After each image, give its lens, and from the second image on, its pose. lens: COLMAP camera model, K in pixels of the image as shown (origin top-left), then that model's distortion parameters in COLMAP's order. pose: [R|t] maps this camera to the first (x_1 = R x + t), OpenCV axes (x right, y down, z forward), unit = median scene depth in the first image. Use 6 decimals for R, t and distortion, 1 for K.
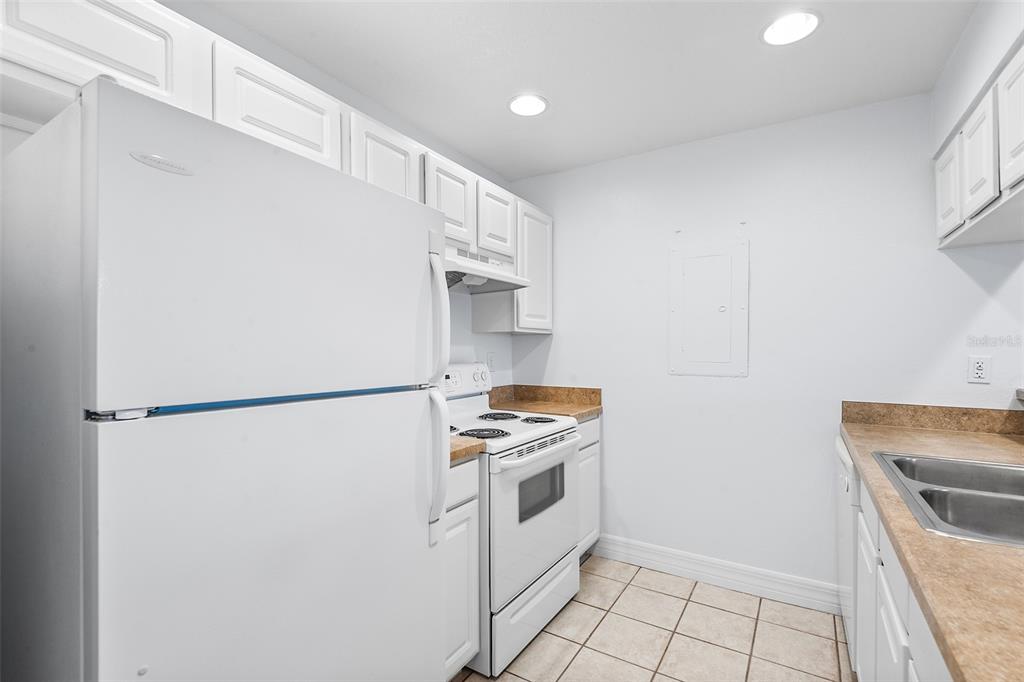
lens RADIAL K [[465.8, 0, 508.3], [0, 465.8, 345.7], [0, 0, 1]] dist [0.026836, -0.014204]
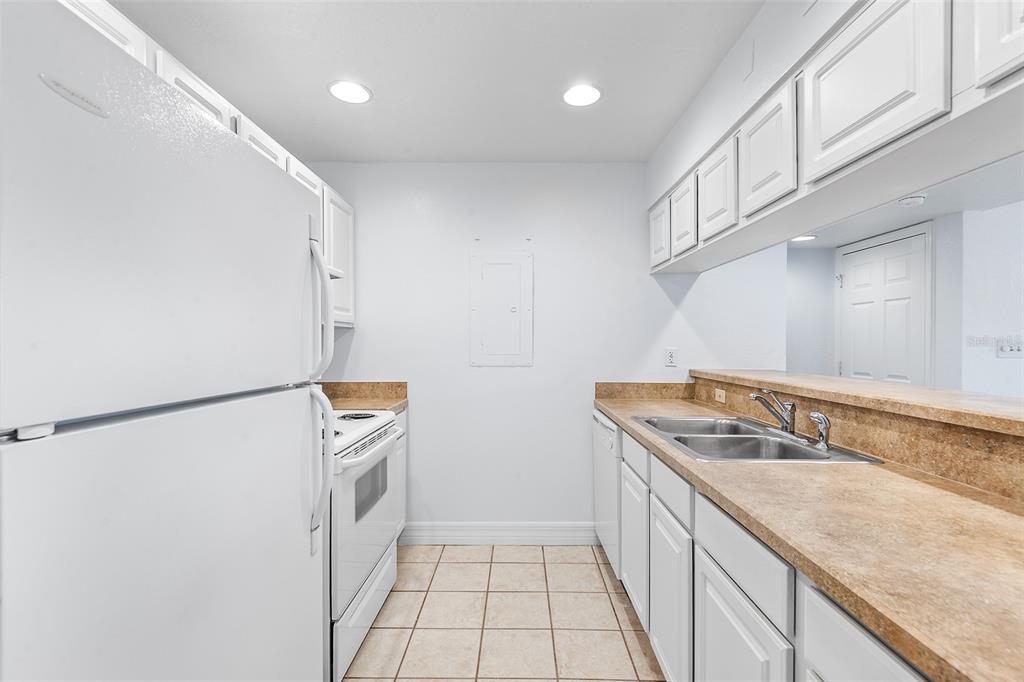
lens RADIAL K [[465.8, 0, 508.9], [0, 465.8, 339.1], [0, 0, 1]] dist [0.026836, -0.014204]
pose [[0.856000, 0.004741, 0.516954, -0.187267], [-0.003112, 0.999987, -0.004017, 0.001206], [-0.516967, 0.001830, 0.856004, 0.000159]]
